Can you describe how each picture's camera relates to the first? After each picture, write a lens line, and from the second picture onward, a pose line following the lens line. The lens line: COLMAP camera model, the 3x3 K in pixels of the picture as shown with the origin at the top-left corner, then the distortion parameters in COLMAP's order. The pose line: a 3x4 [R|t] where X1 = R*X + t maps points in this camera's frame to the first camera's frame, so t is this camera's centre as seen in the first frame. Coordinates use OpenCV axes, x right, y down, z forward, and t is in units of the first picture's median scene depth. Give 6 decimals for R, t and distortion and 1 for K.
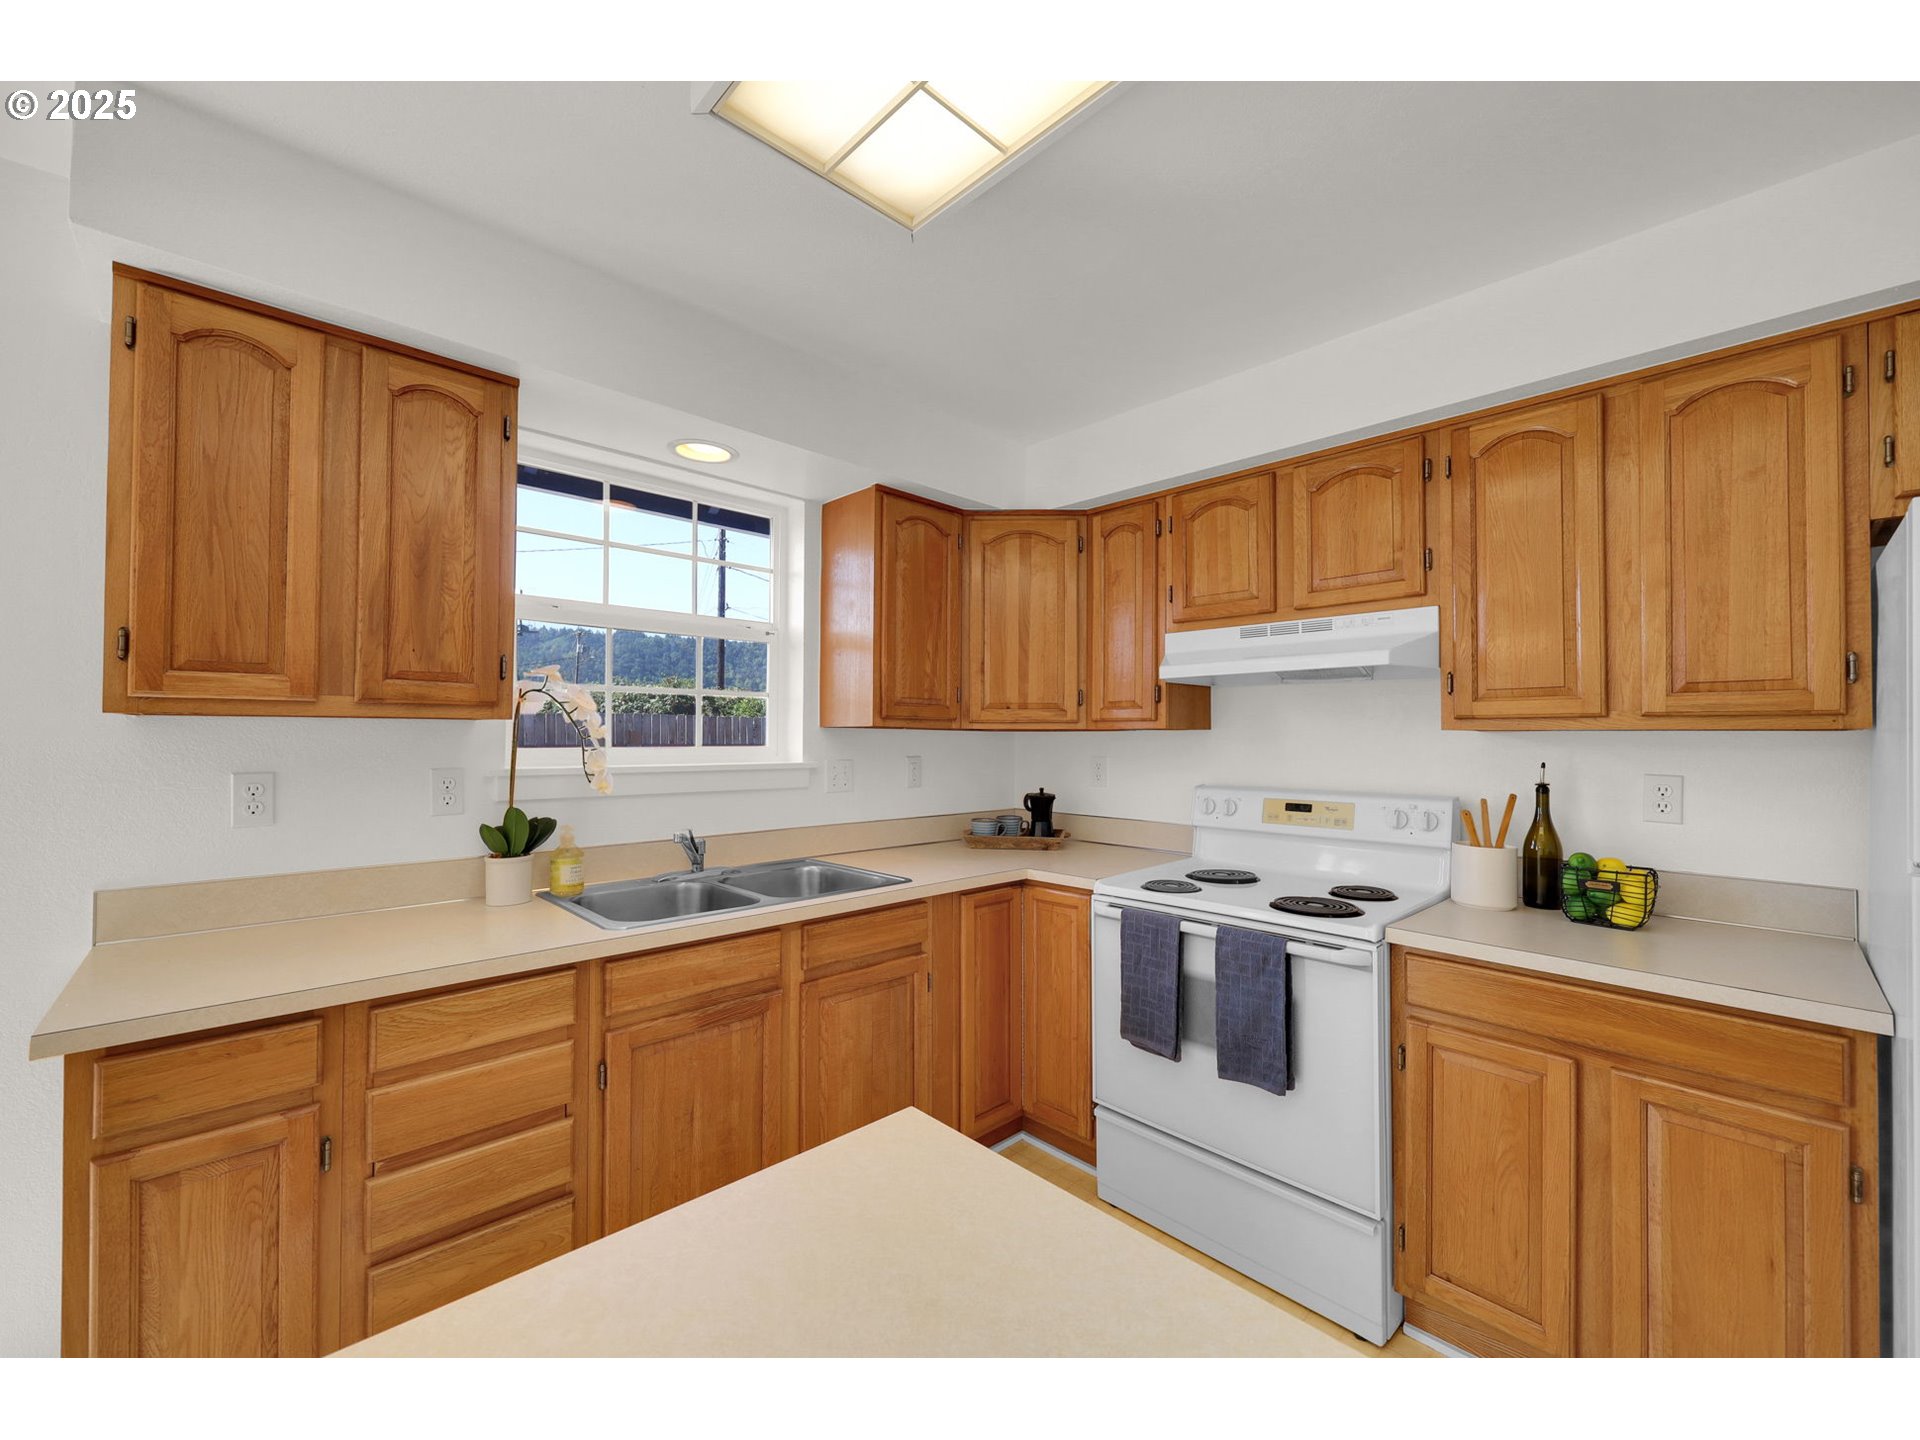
lens RADIAL K [[775.8, 0, 960.3], [0, 775.8, 721.8], [0, 0, 1]] dist [0.000902, -0.001493]
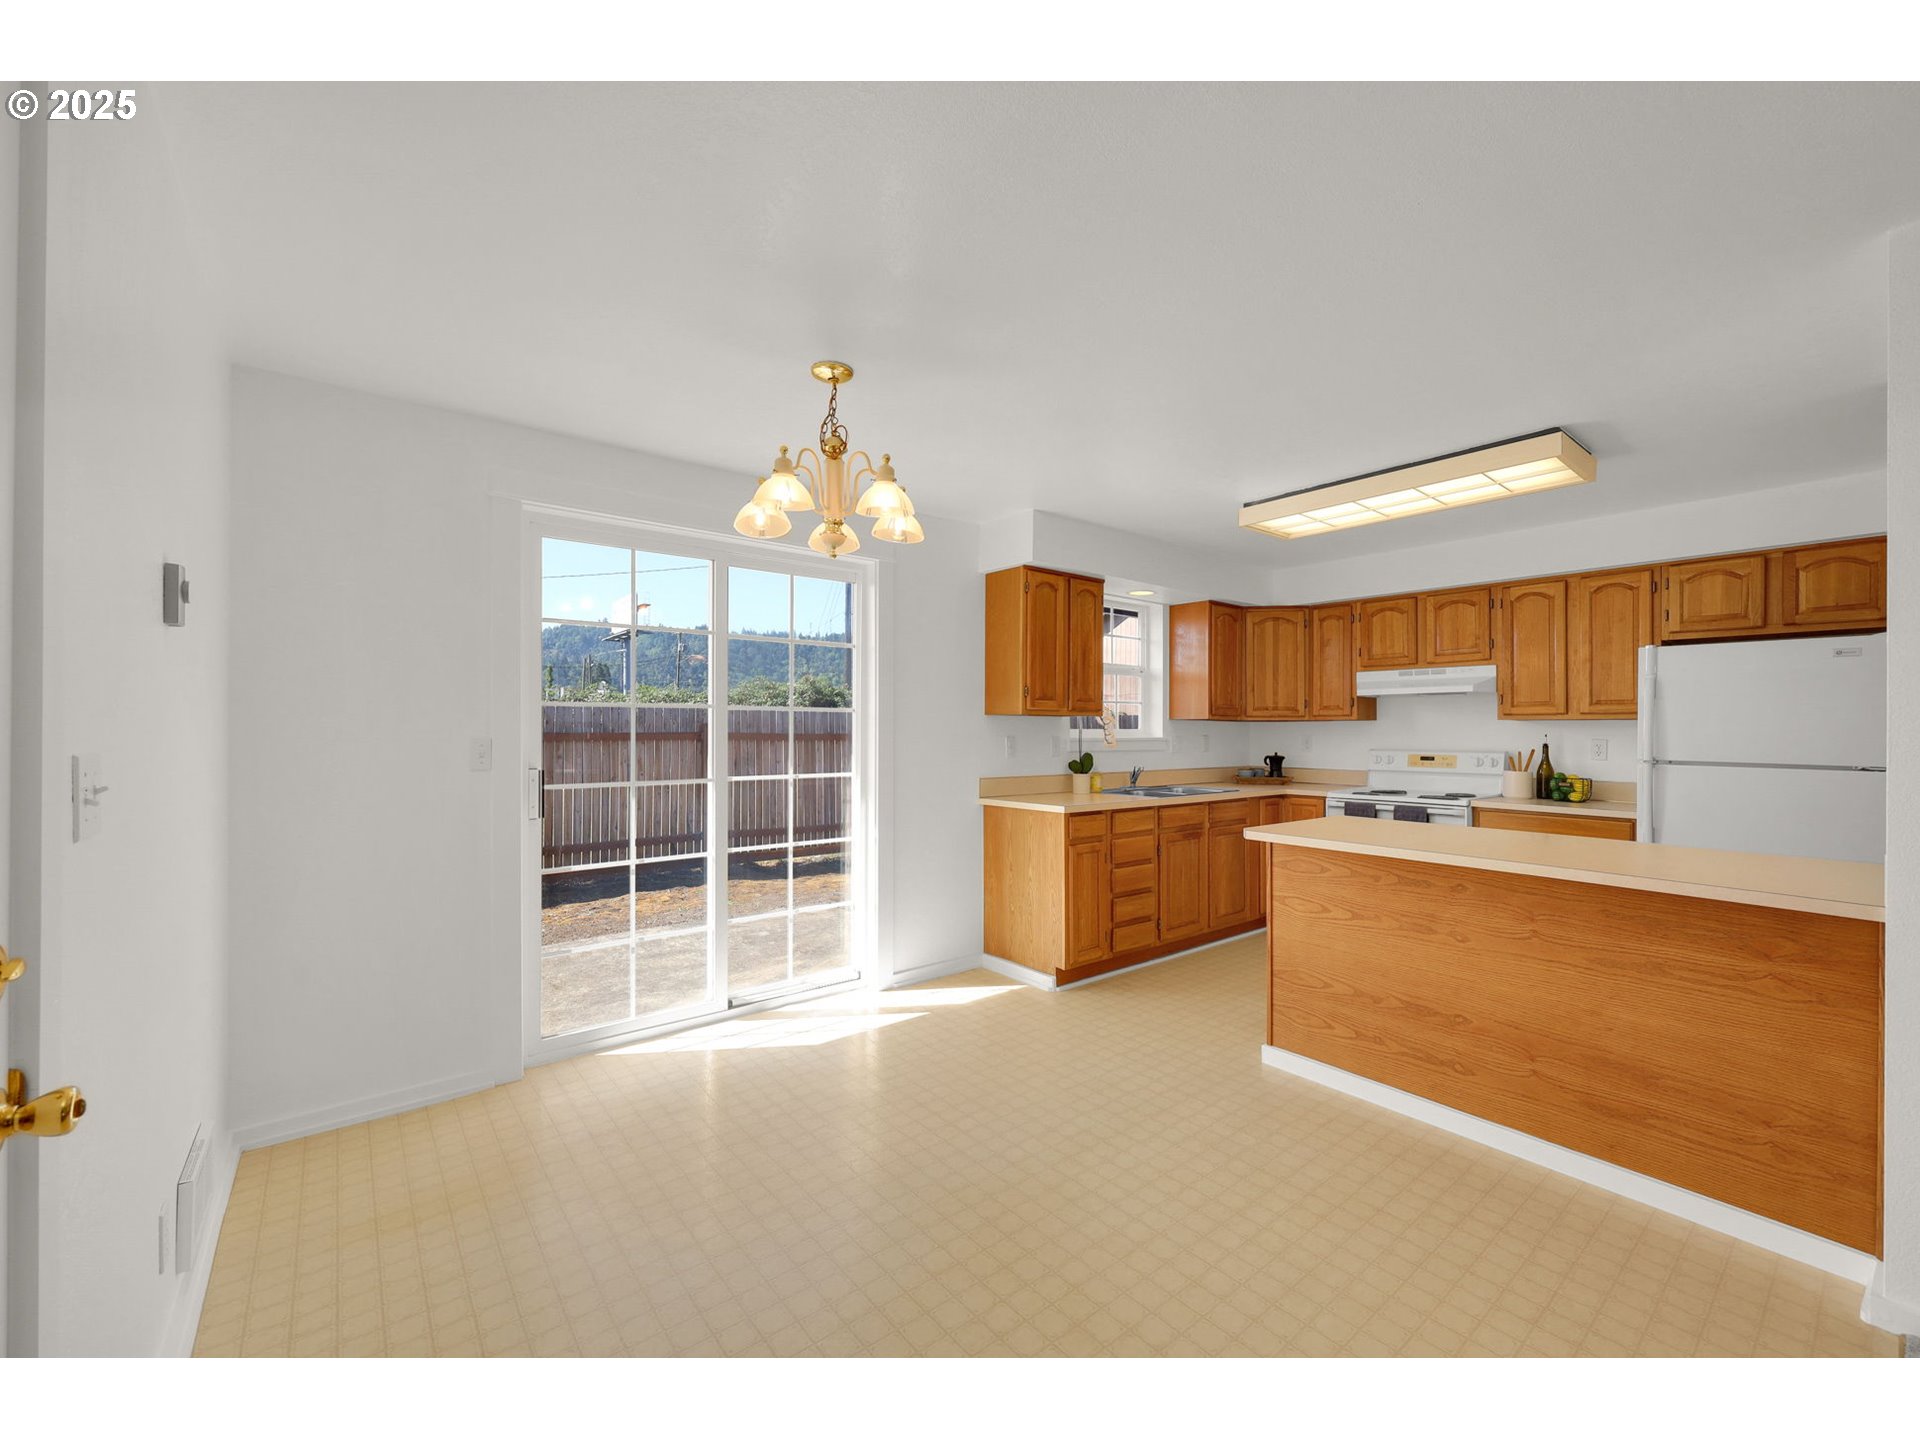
lens RADIAL K [[775.8, 0, 960.4], [0, 775.8, 722.6], [0, 0, 1]] dist [0.000902, -0.001493]
pose [[0.995836, -0.001711, -0.091148, -0.718376], [0.002443, 0.999966, 0.007930, -0.002800], [0.091132, -0.008119, 0.995806, -1.367745]]
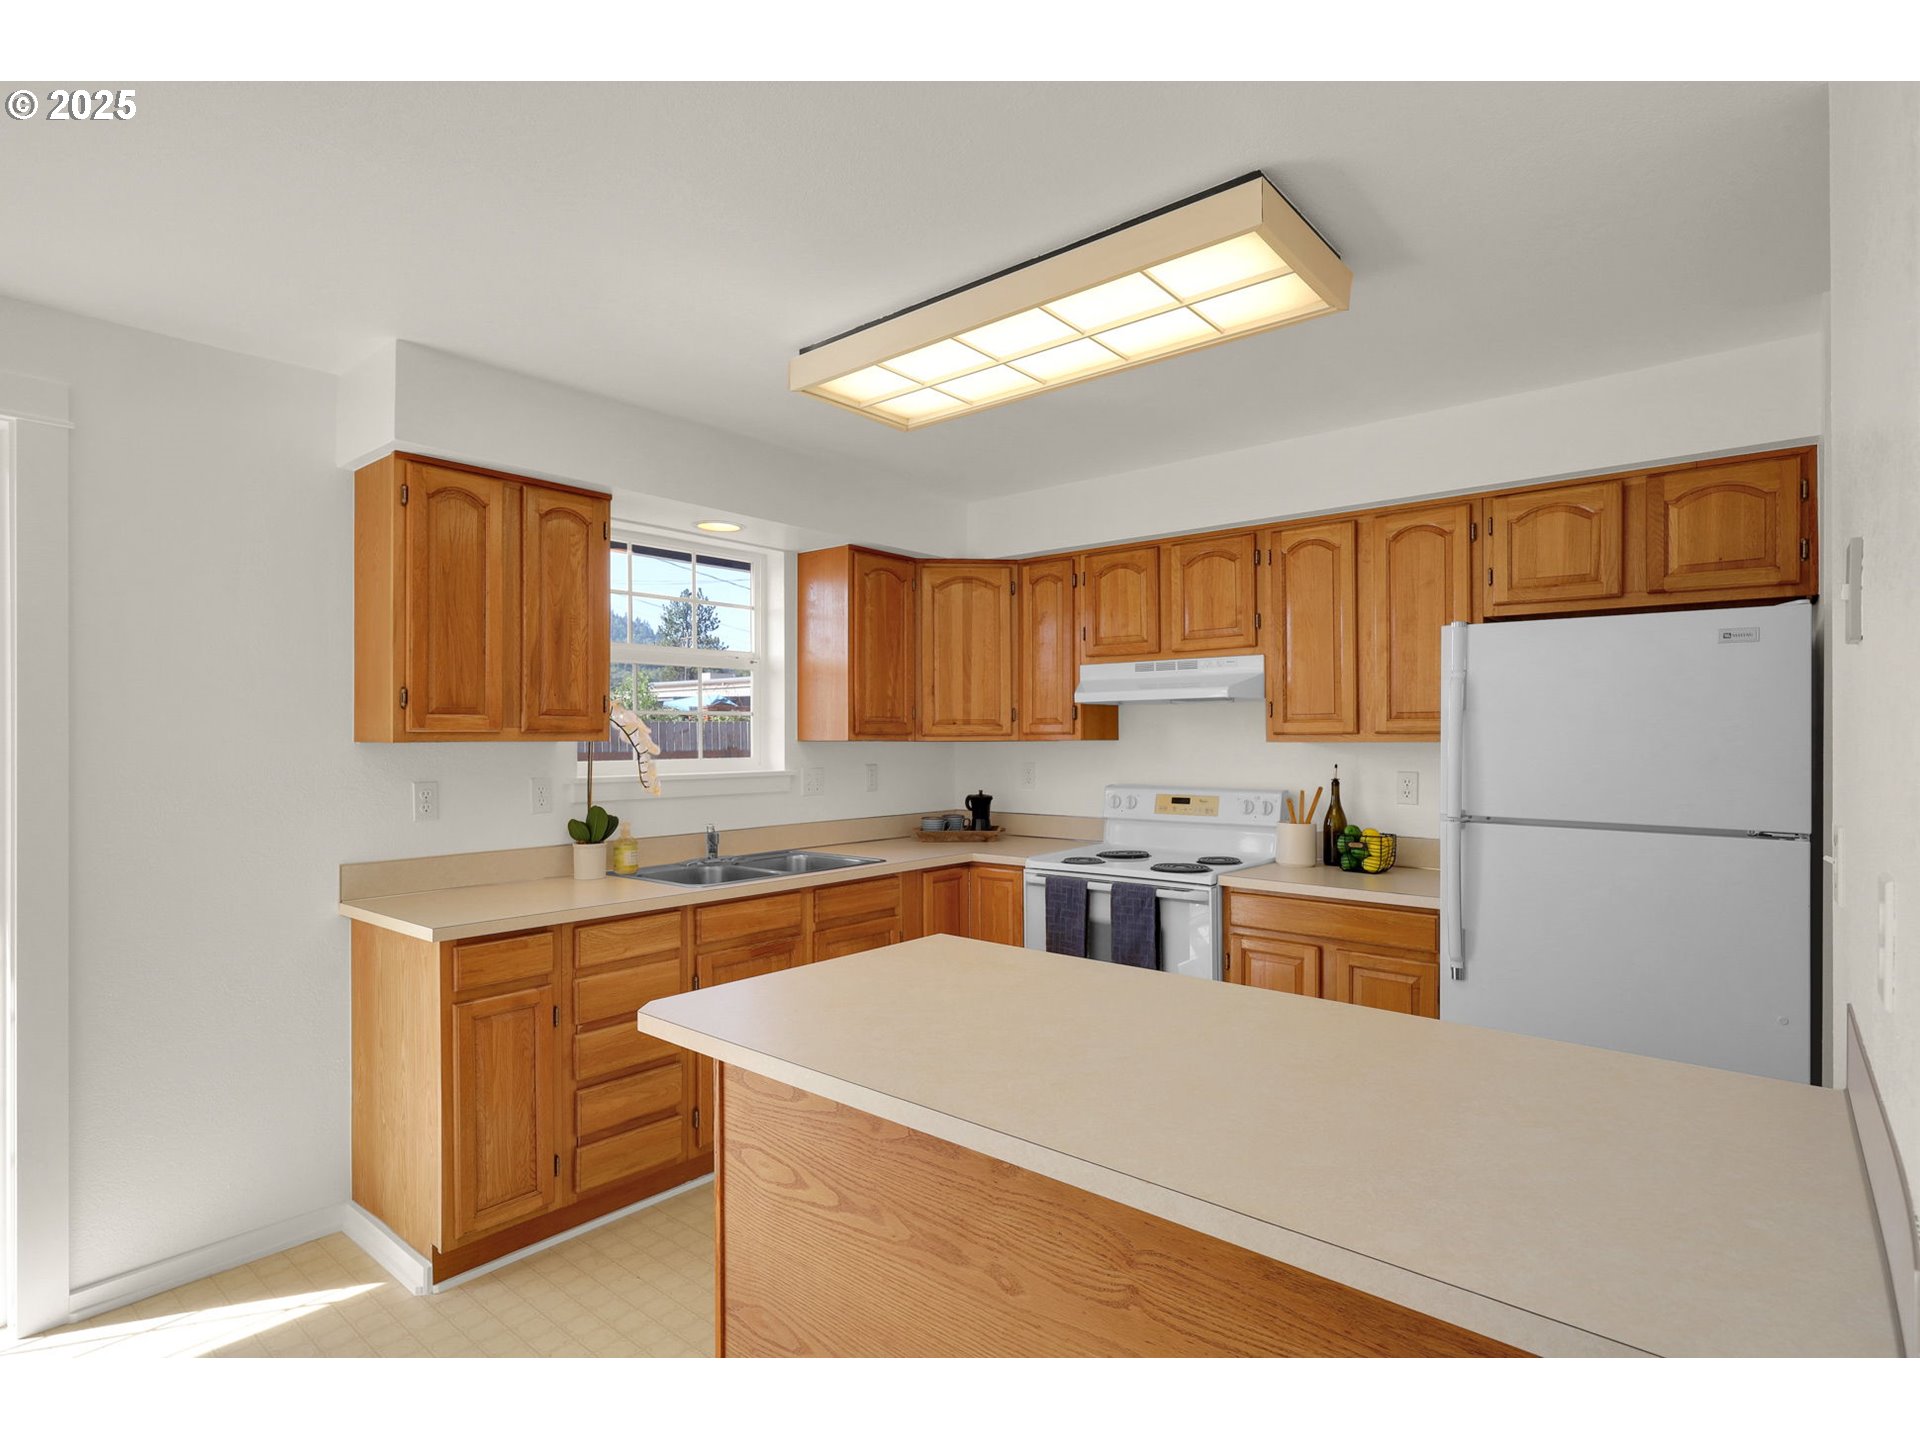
lens RADIAL K [[977.6, 0, 958.0], [0, 977.6, 729.0], [0, 0, 1]] dist [-0.003200, 0.001684]
pose [[0.994622, -0.007117, 0.103322, -0.124174], [0.006044, 0.999925, 0.010693, -0.035237], [-0.103390, -0.010011, 0.994590, -0.709662]]
